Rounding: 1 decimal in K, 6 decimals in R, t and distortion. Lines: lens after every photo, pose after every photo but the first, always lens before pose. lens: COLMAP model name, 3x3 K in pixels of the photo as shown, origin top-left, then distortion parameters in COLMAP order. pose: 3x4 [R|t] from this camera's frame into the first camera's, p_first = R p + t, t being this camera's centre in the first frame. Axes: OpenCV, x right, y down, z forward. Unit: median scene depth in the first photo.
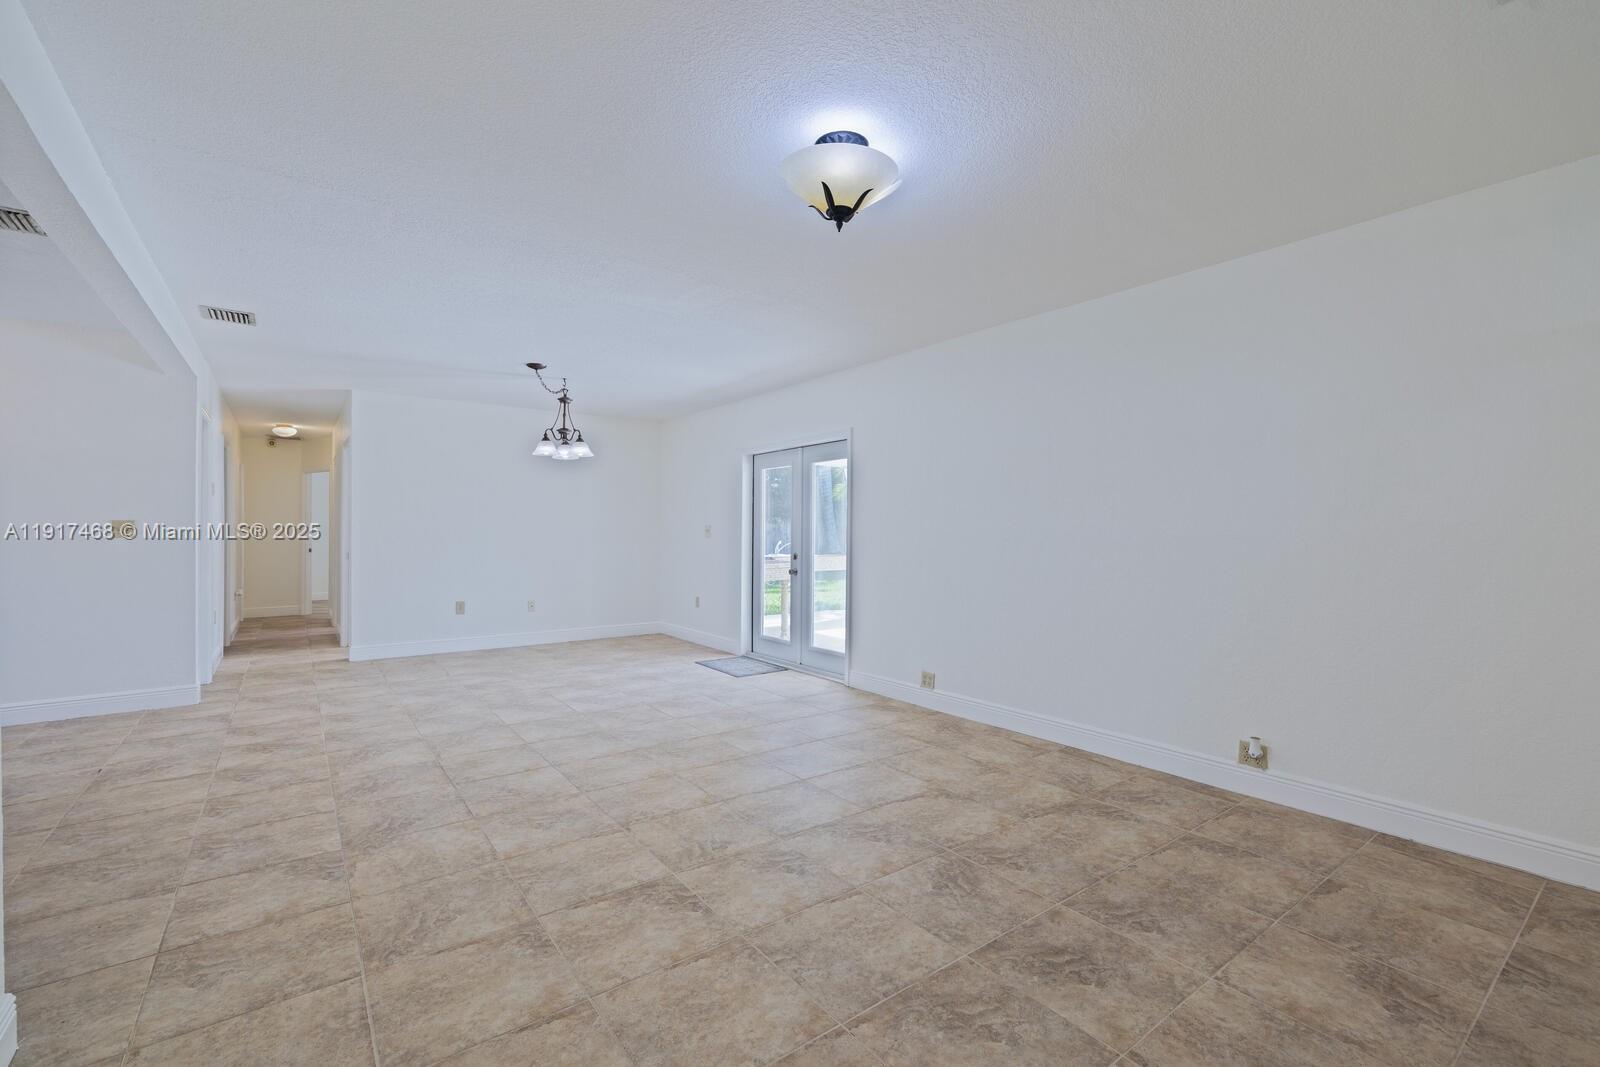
lens RADIAL K [[686.1, 0, 806.9], [0, 686.1, 539.9], [0, 0, 1]] dist [0.001074, 0.000630]
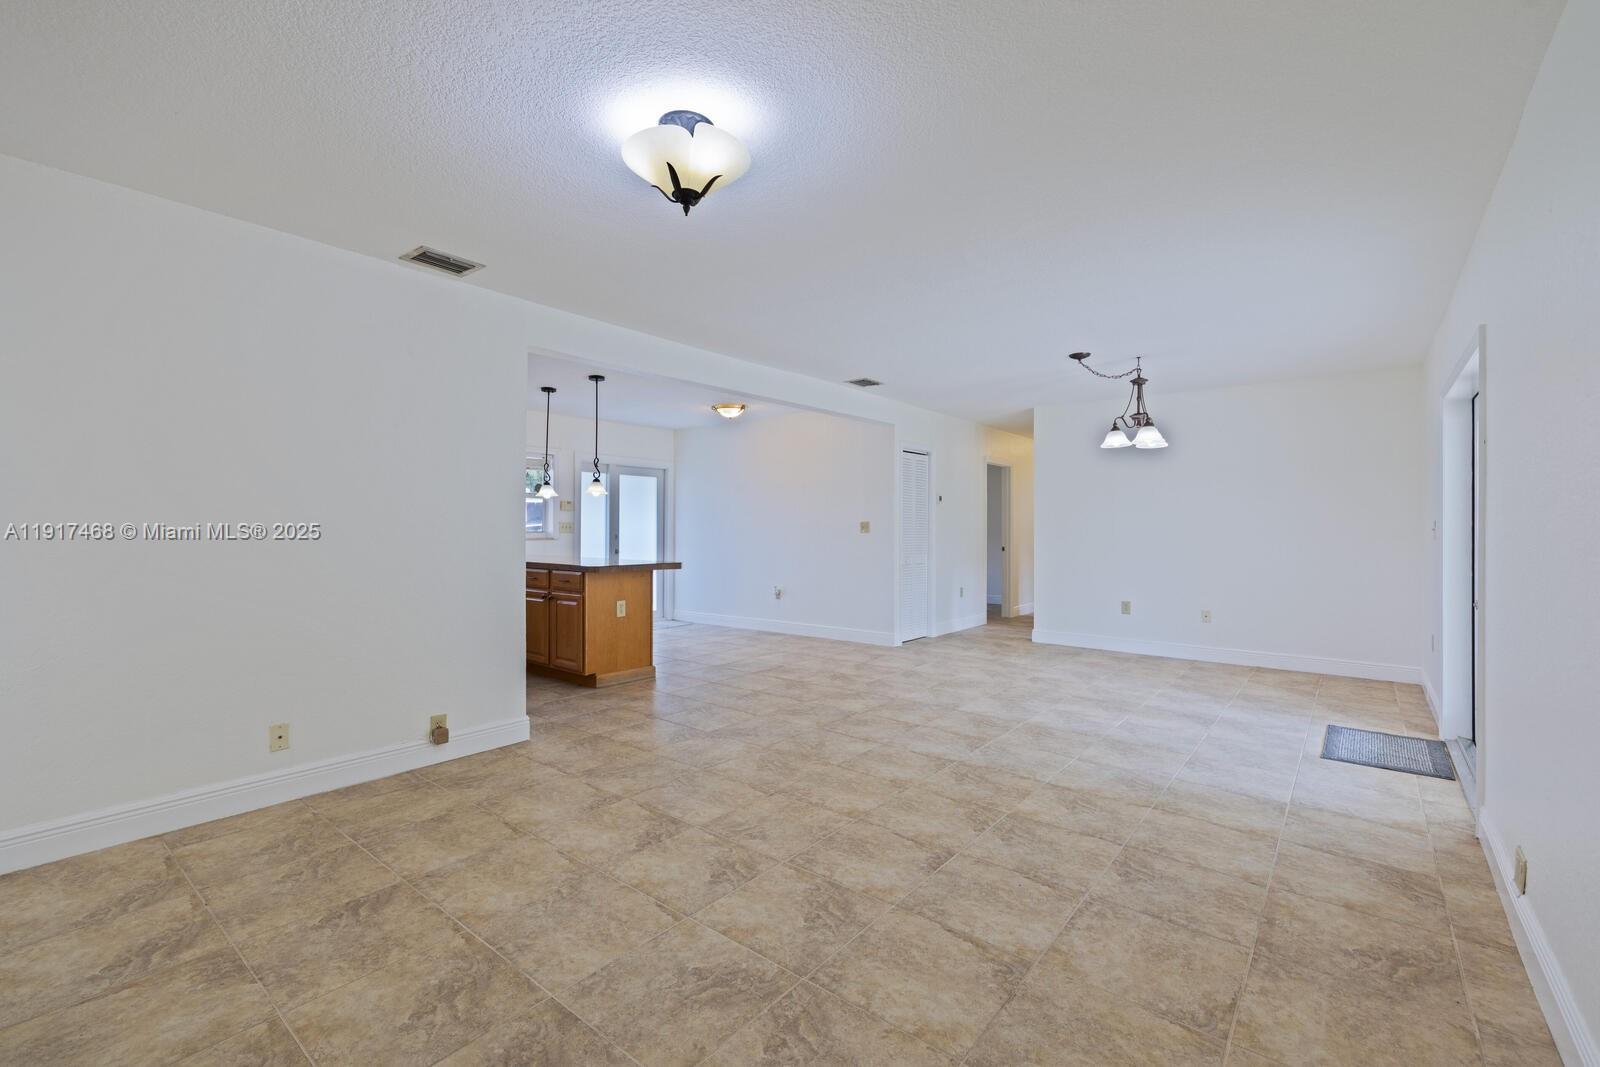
lens RADIAL K [[689.0, 0, 801.7], [0, 689.0, 528.5], [0, 0, 1]] dist [-0.001507, 0.000666]
pose [[0.246608, -0.000165, -0.969115, 0.805682], [-0.014913, 0.999881, -0.003965, -0.008246], [0.969000, 0.015430, 0.246577, 0.733810]]
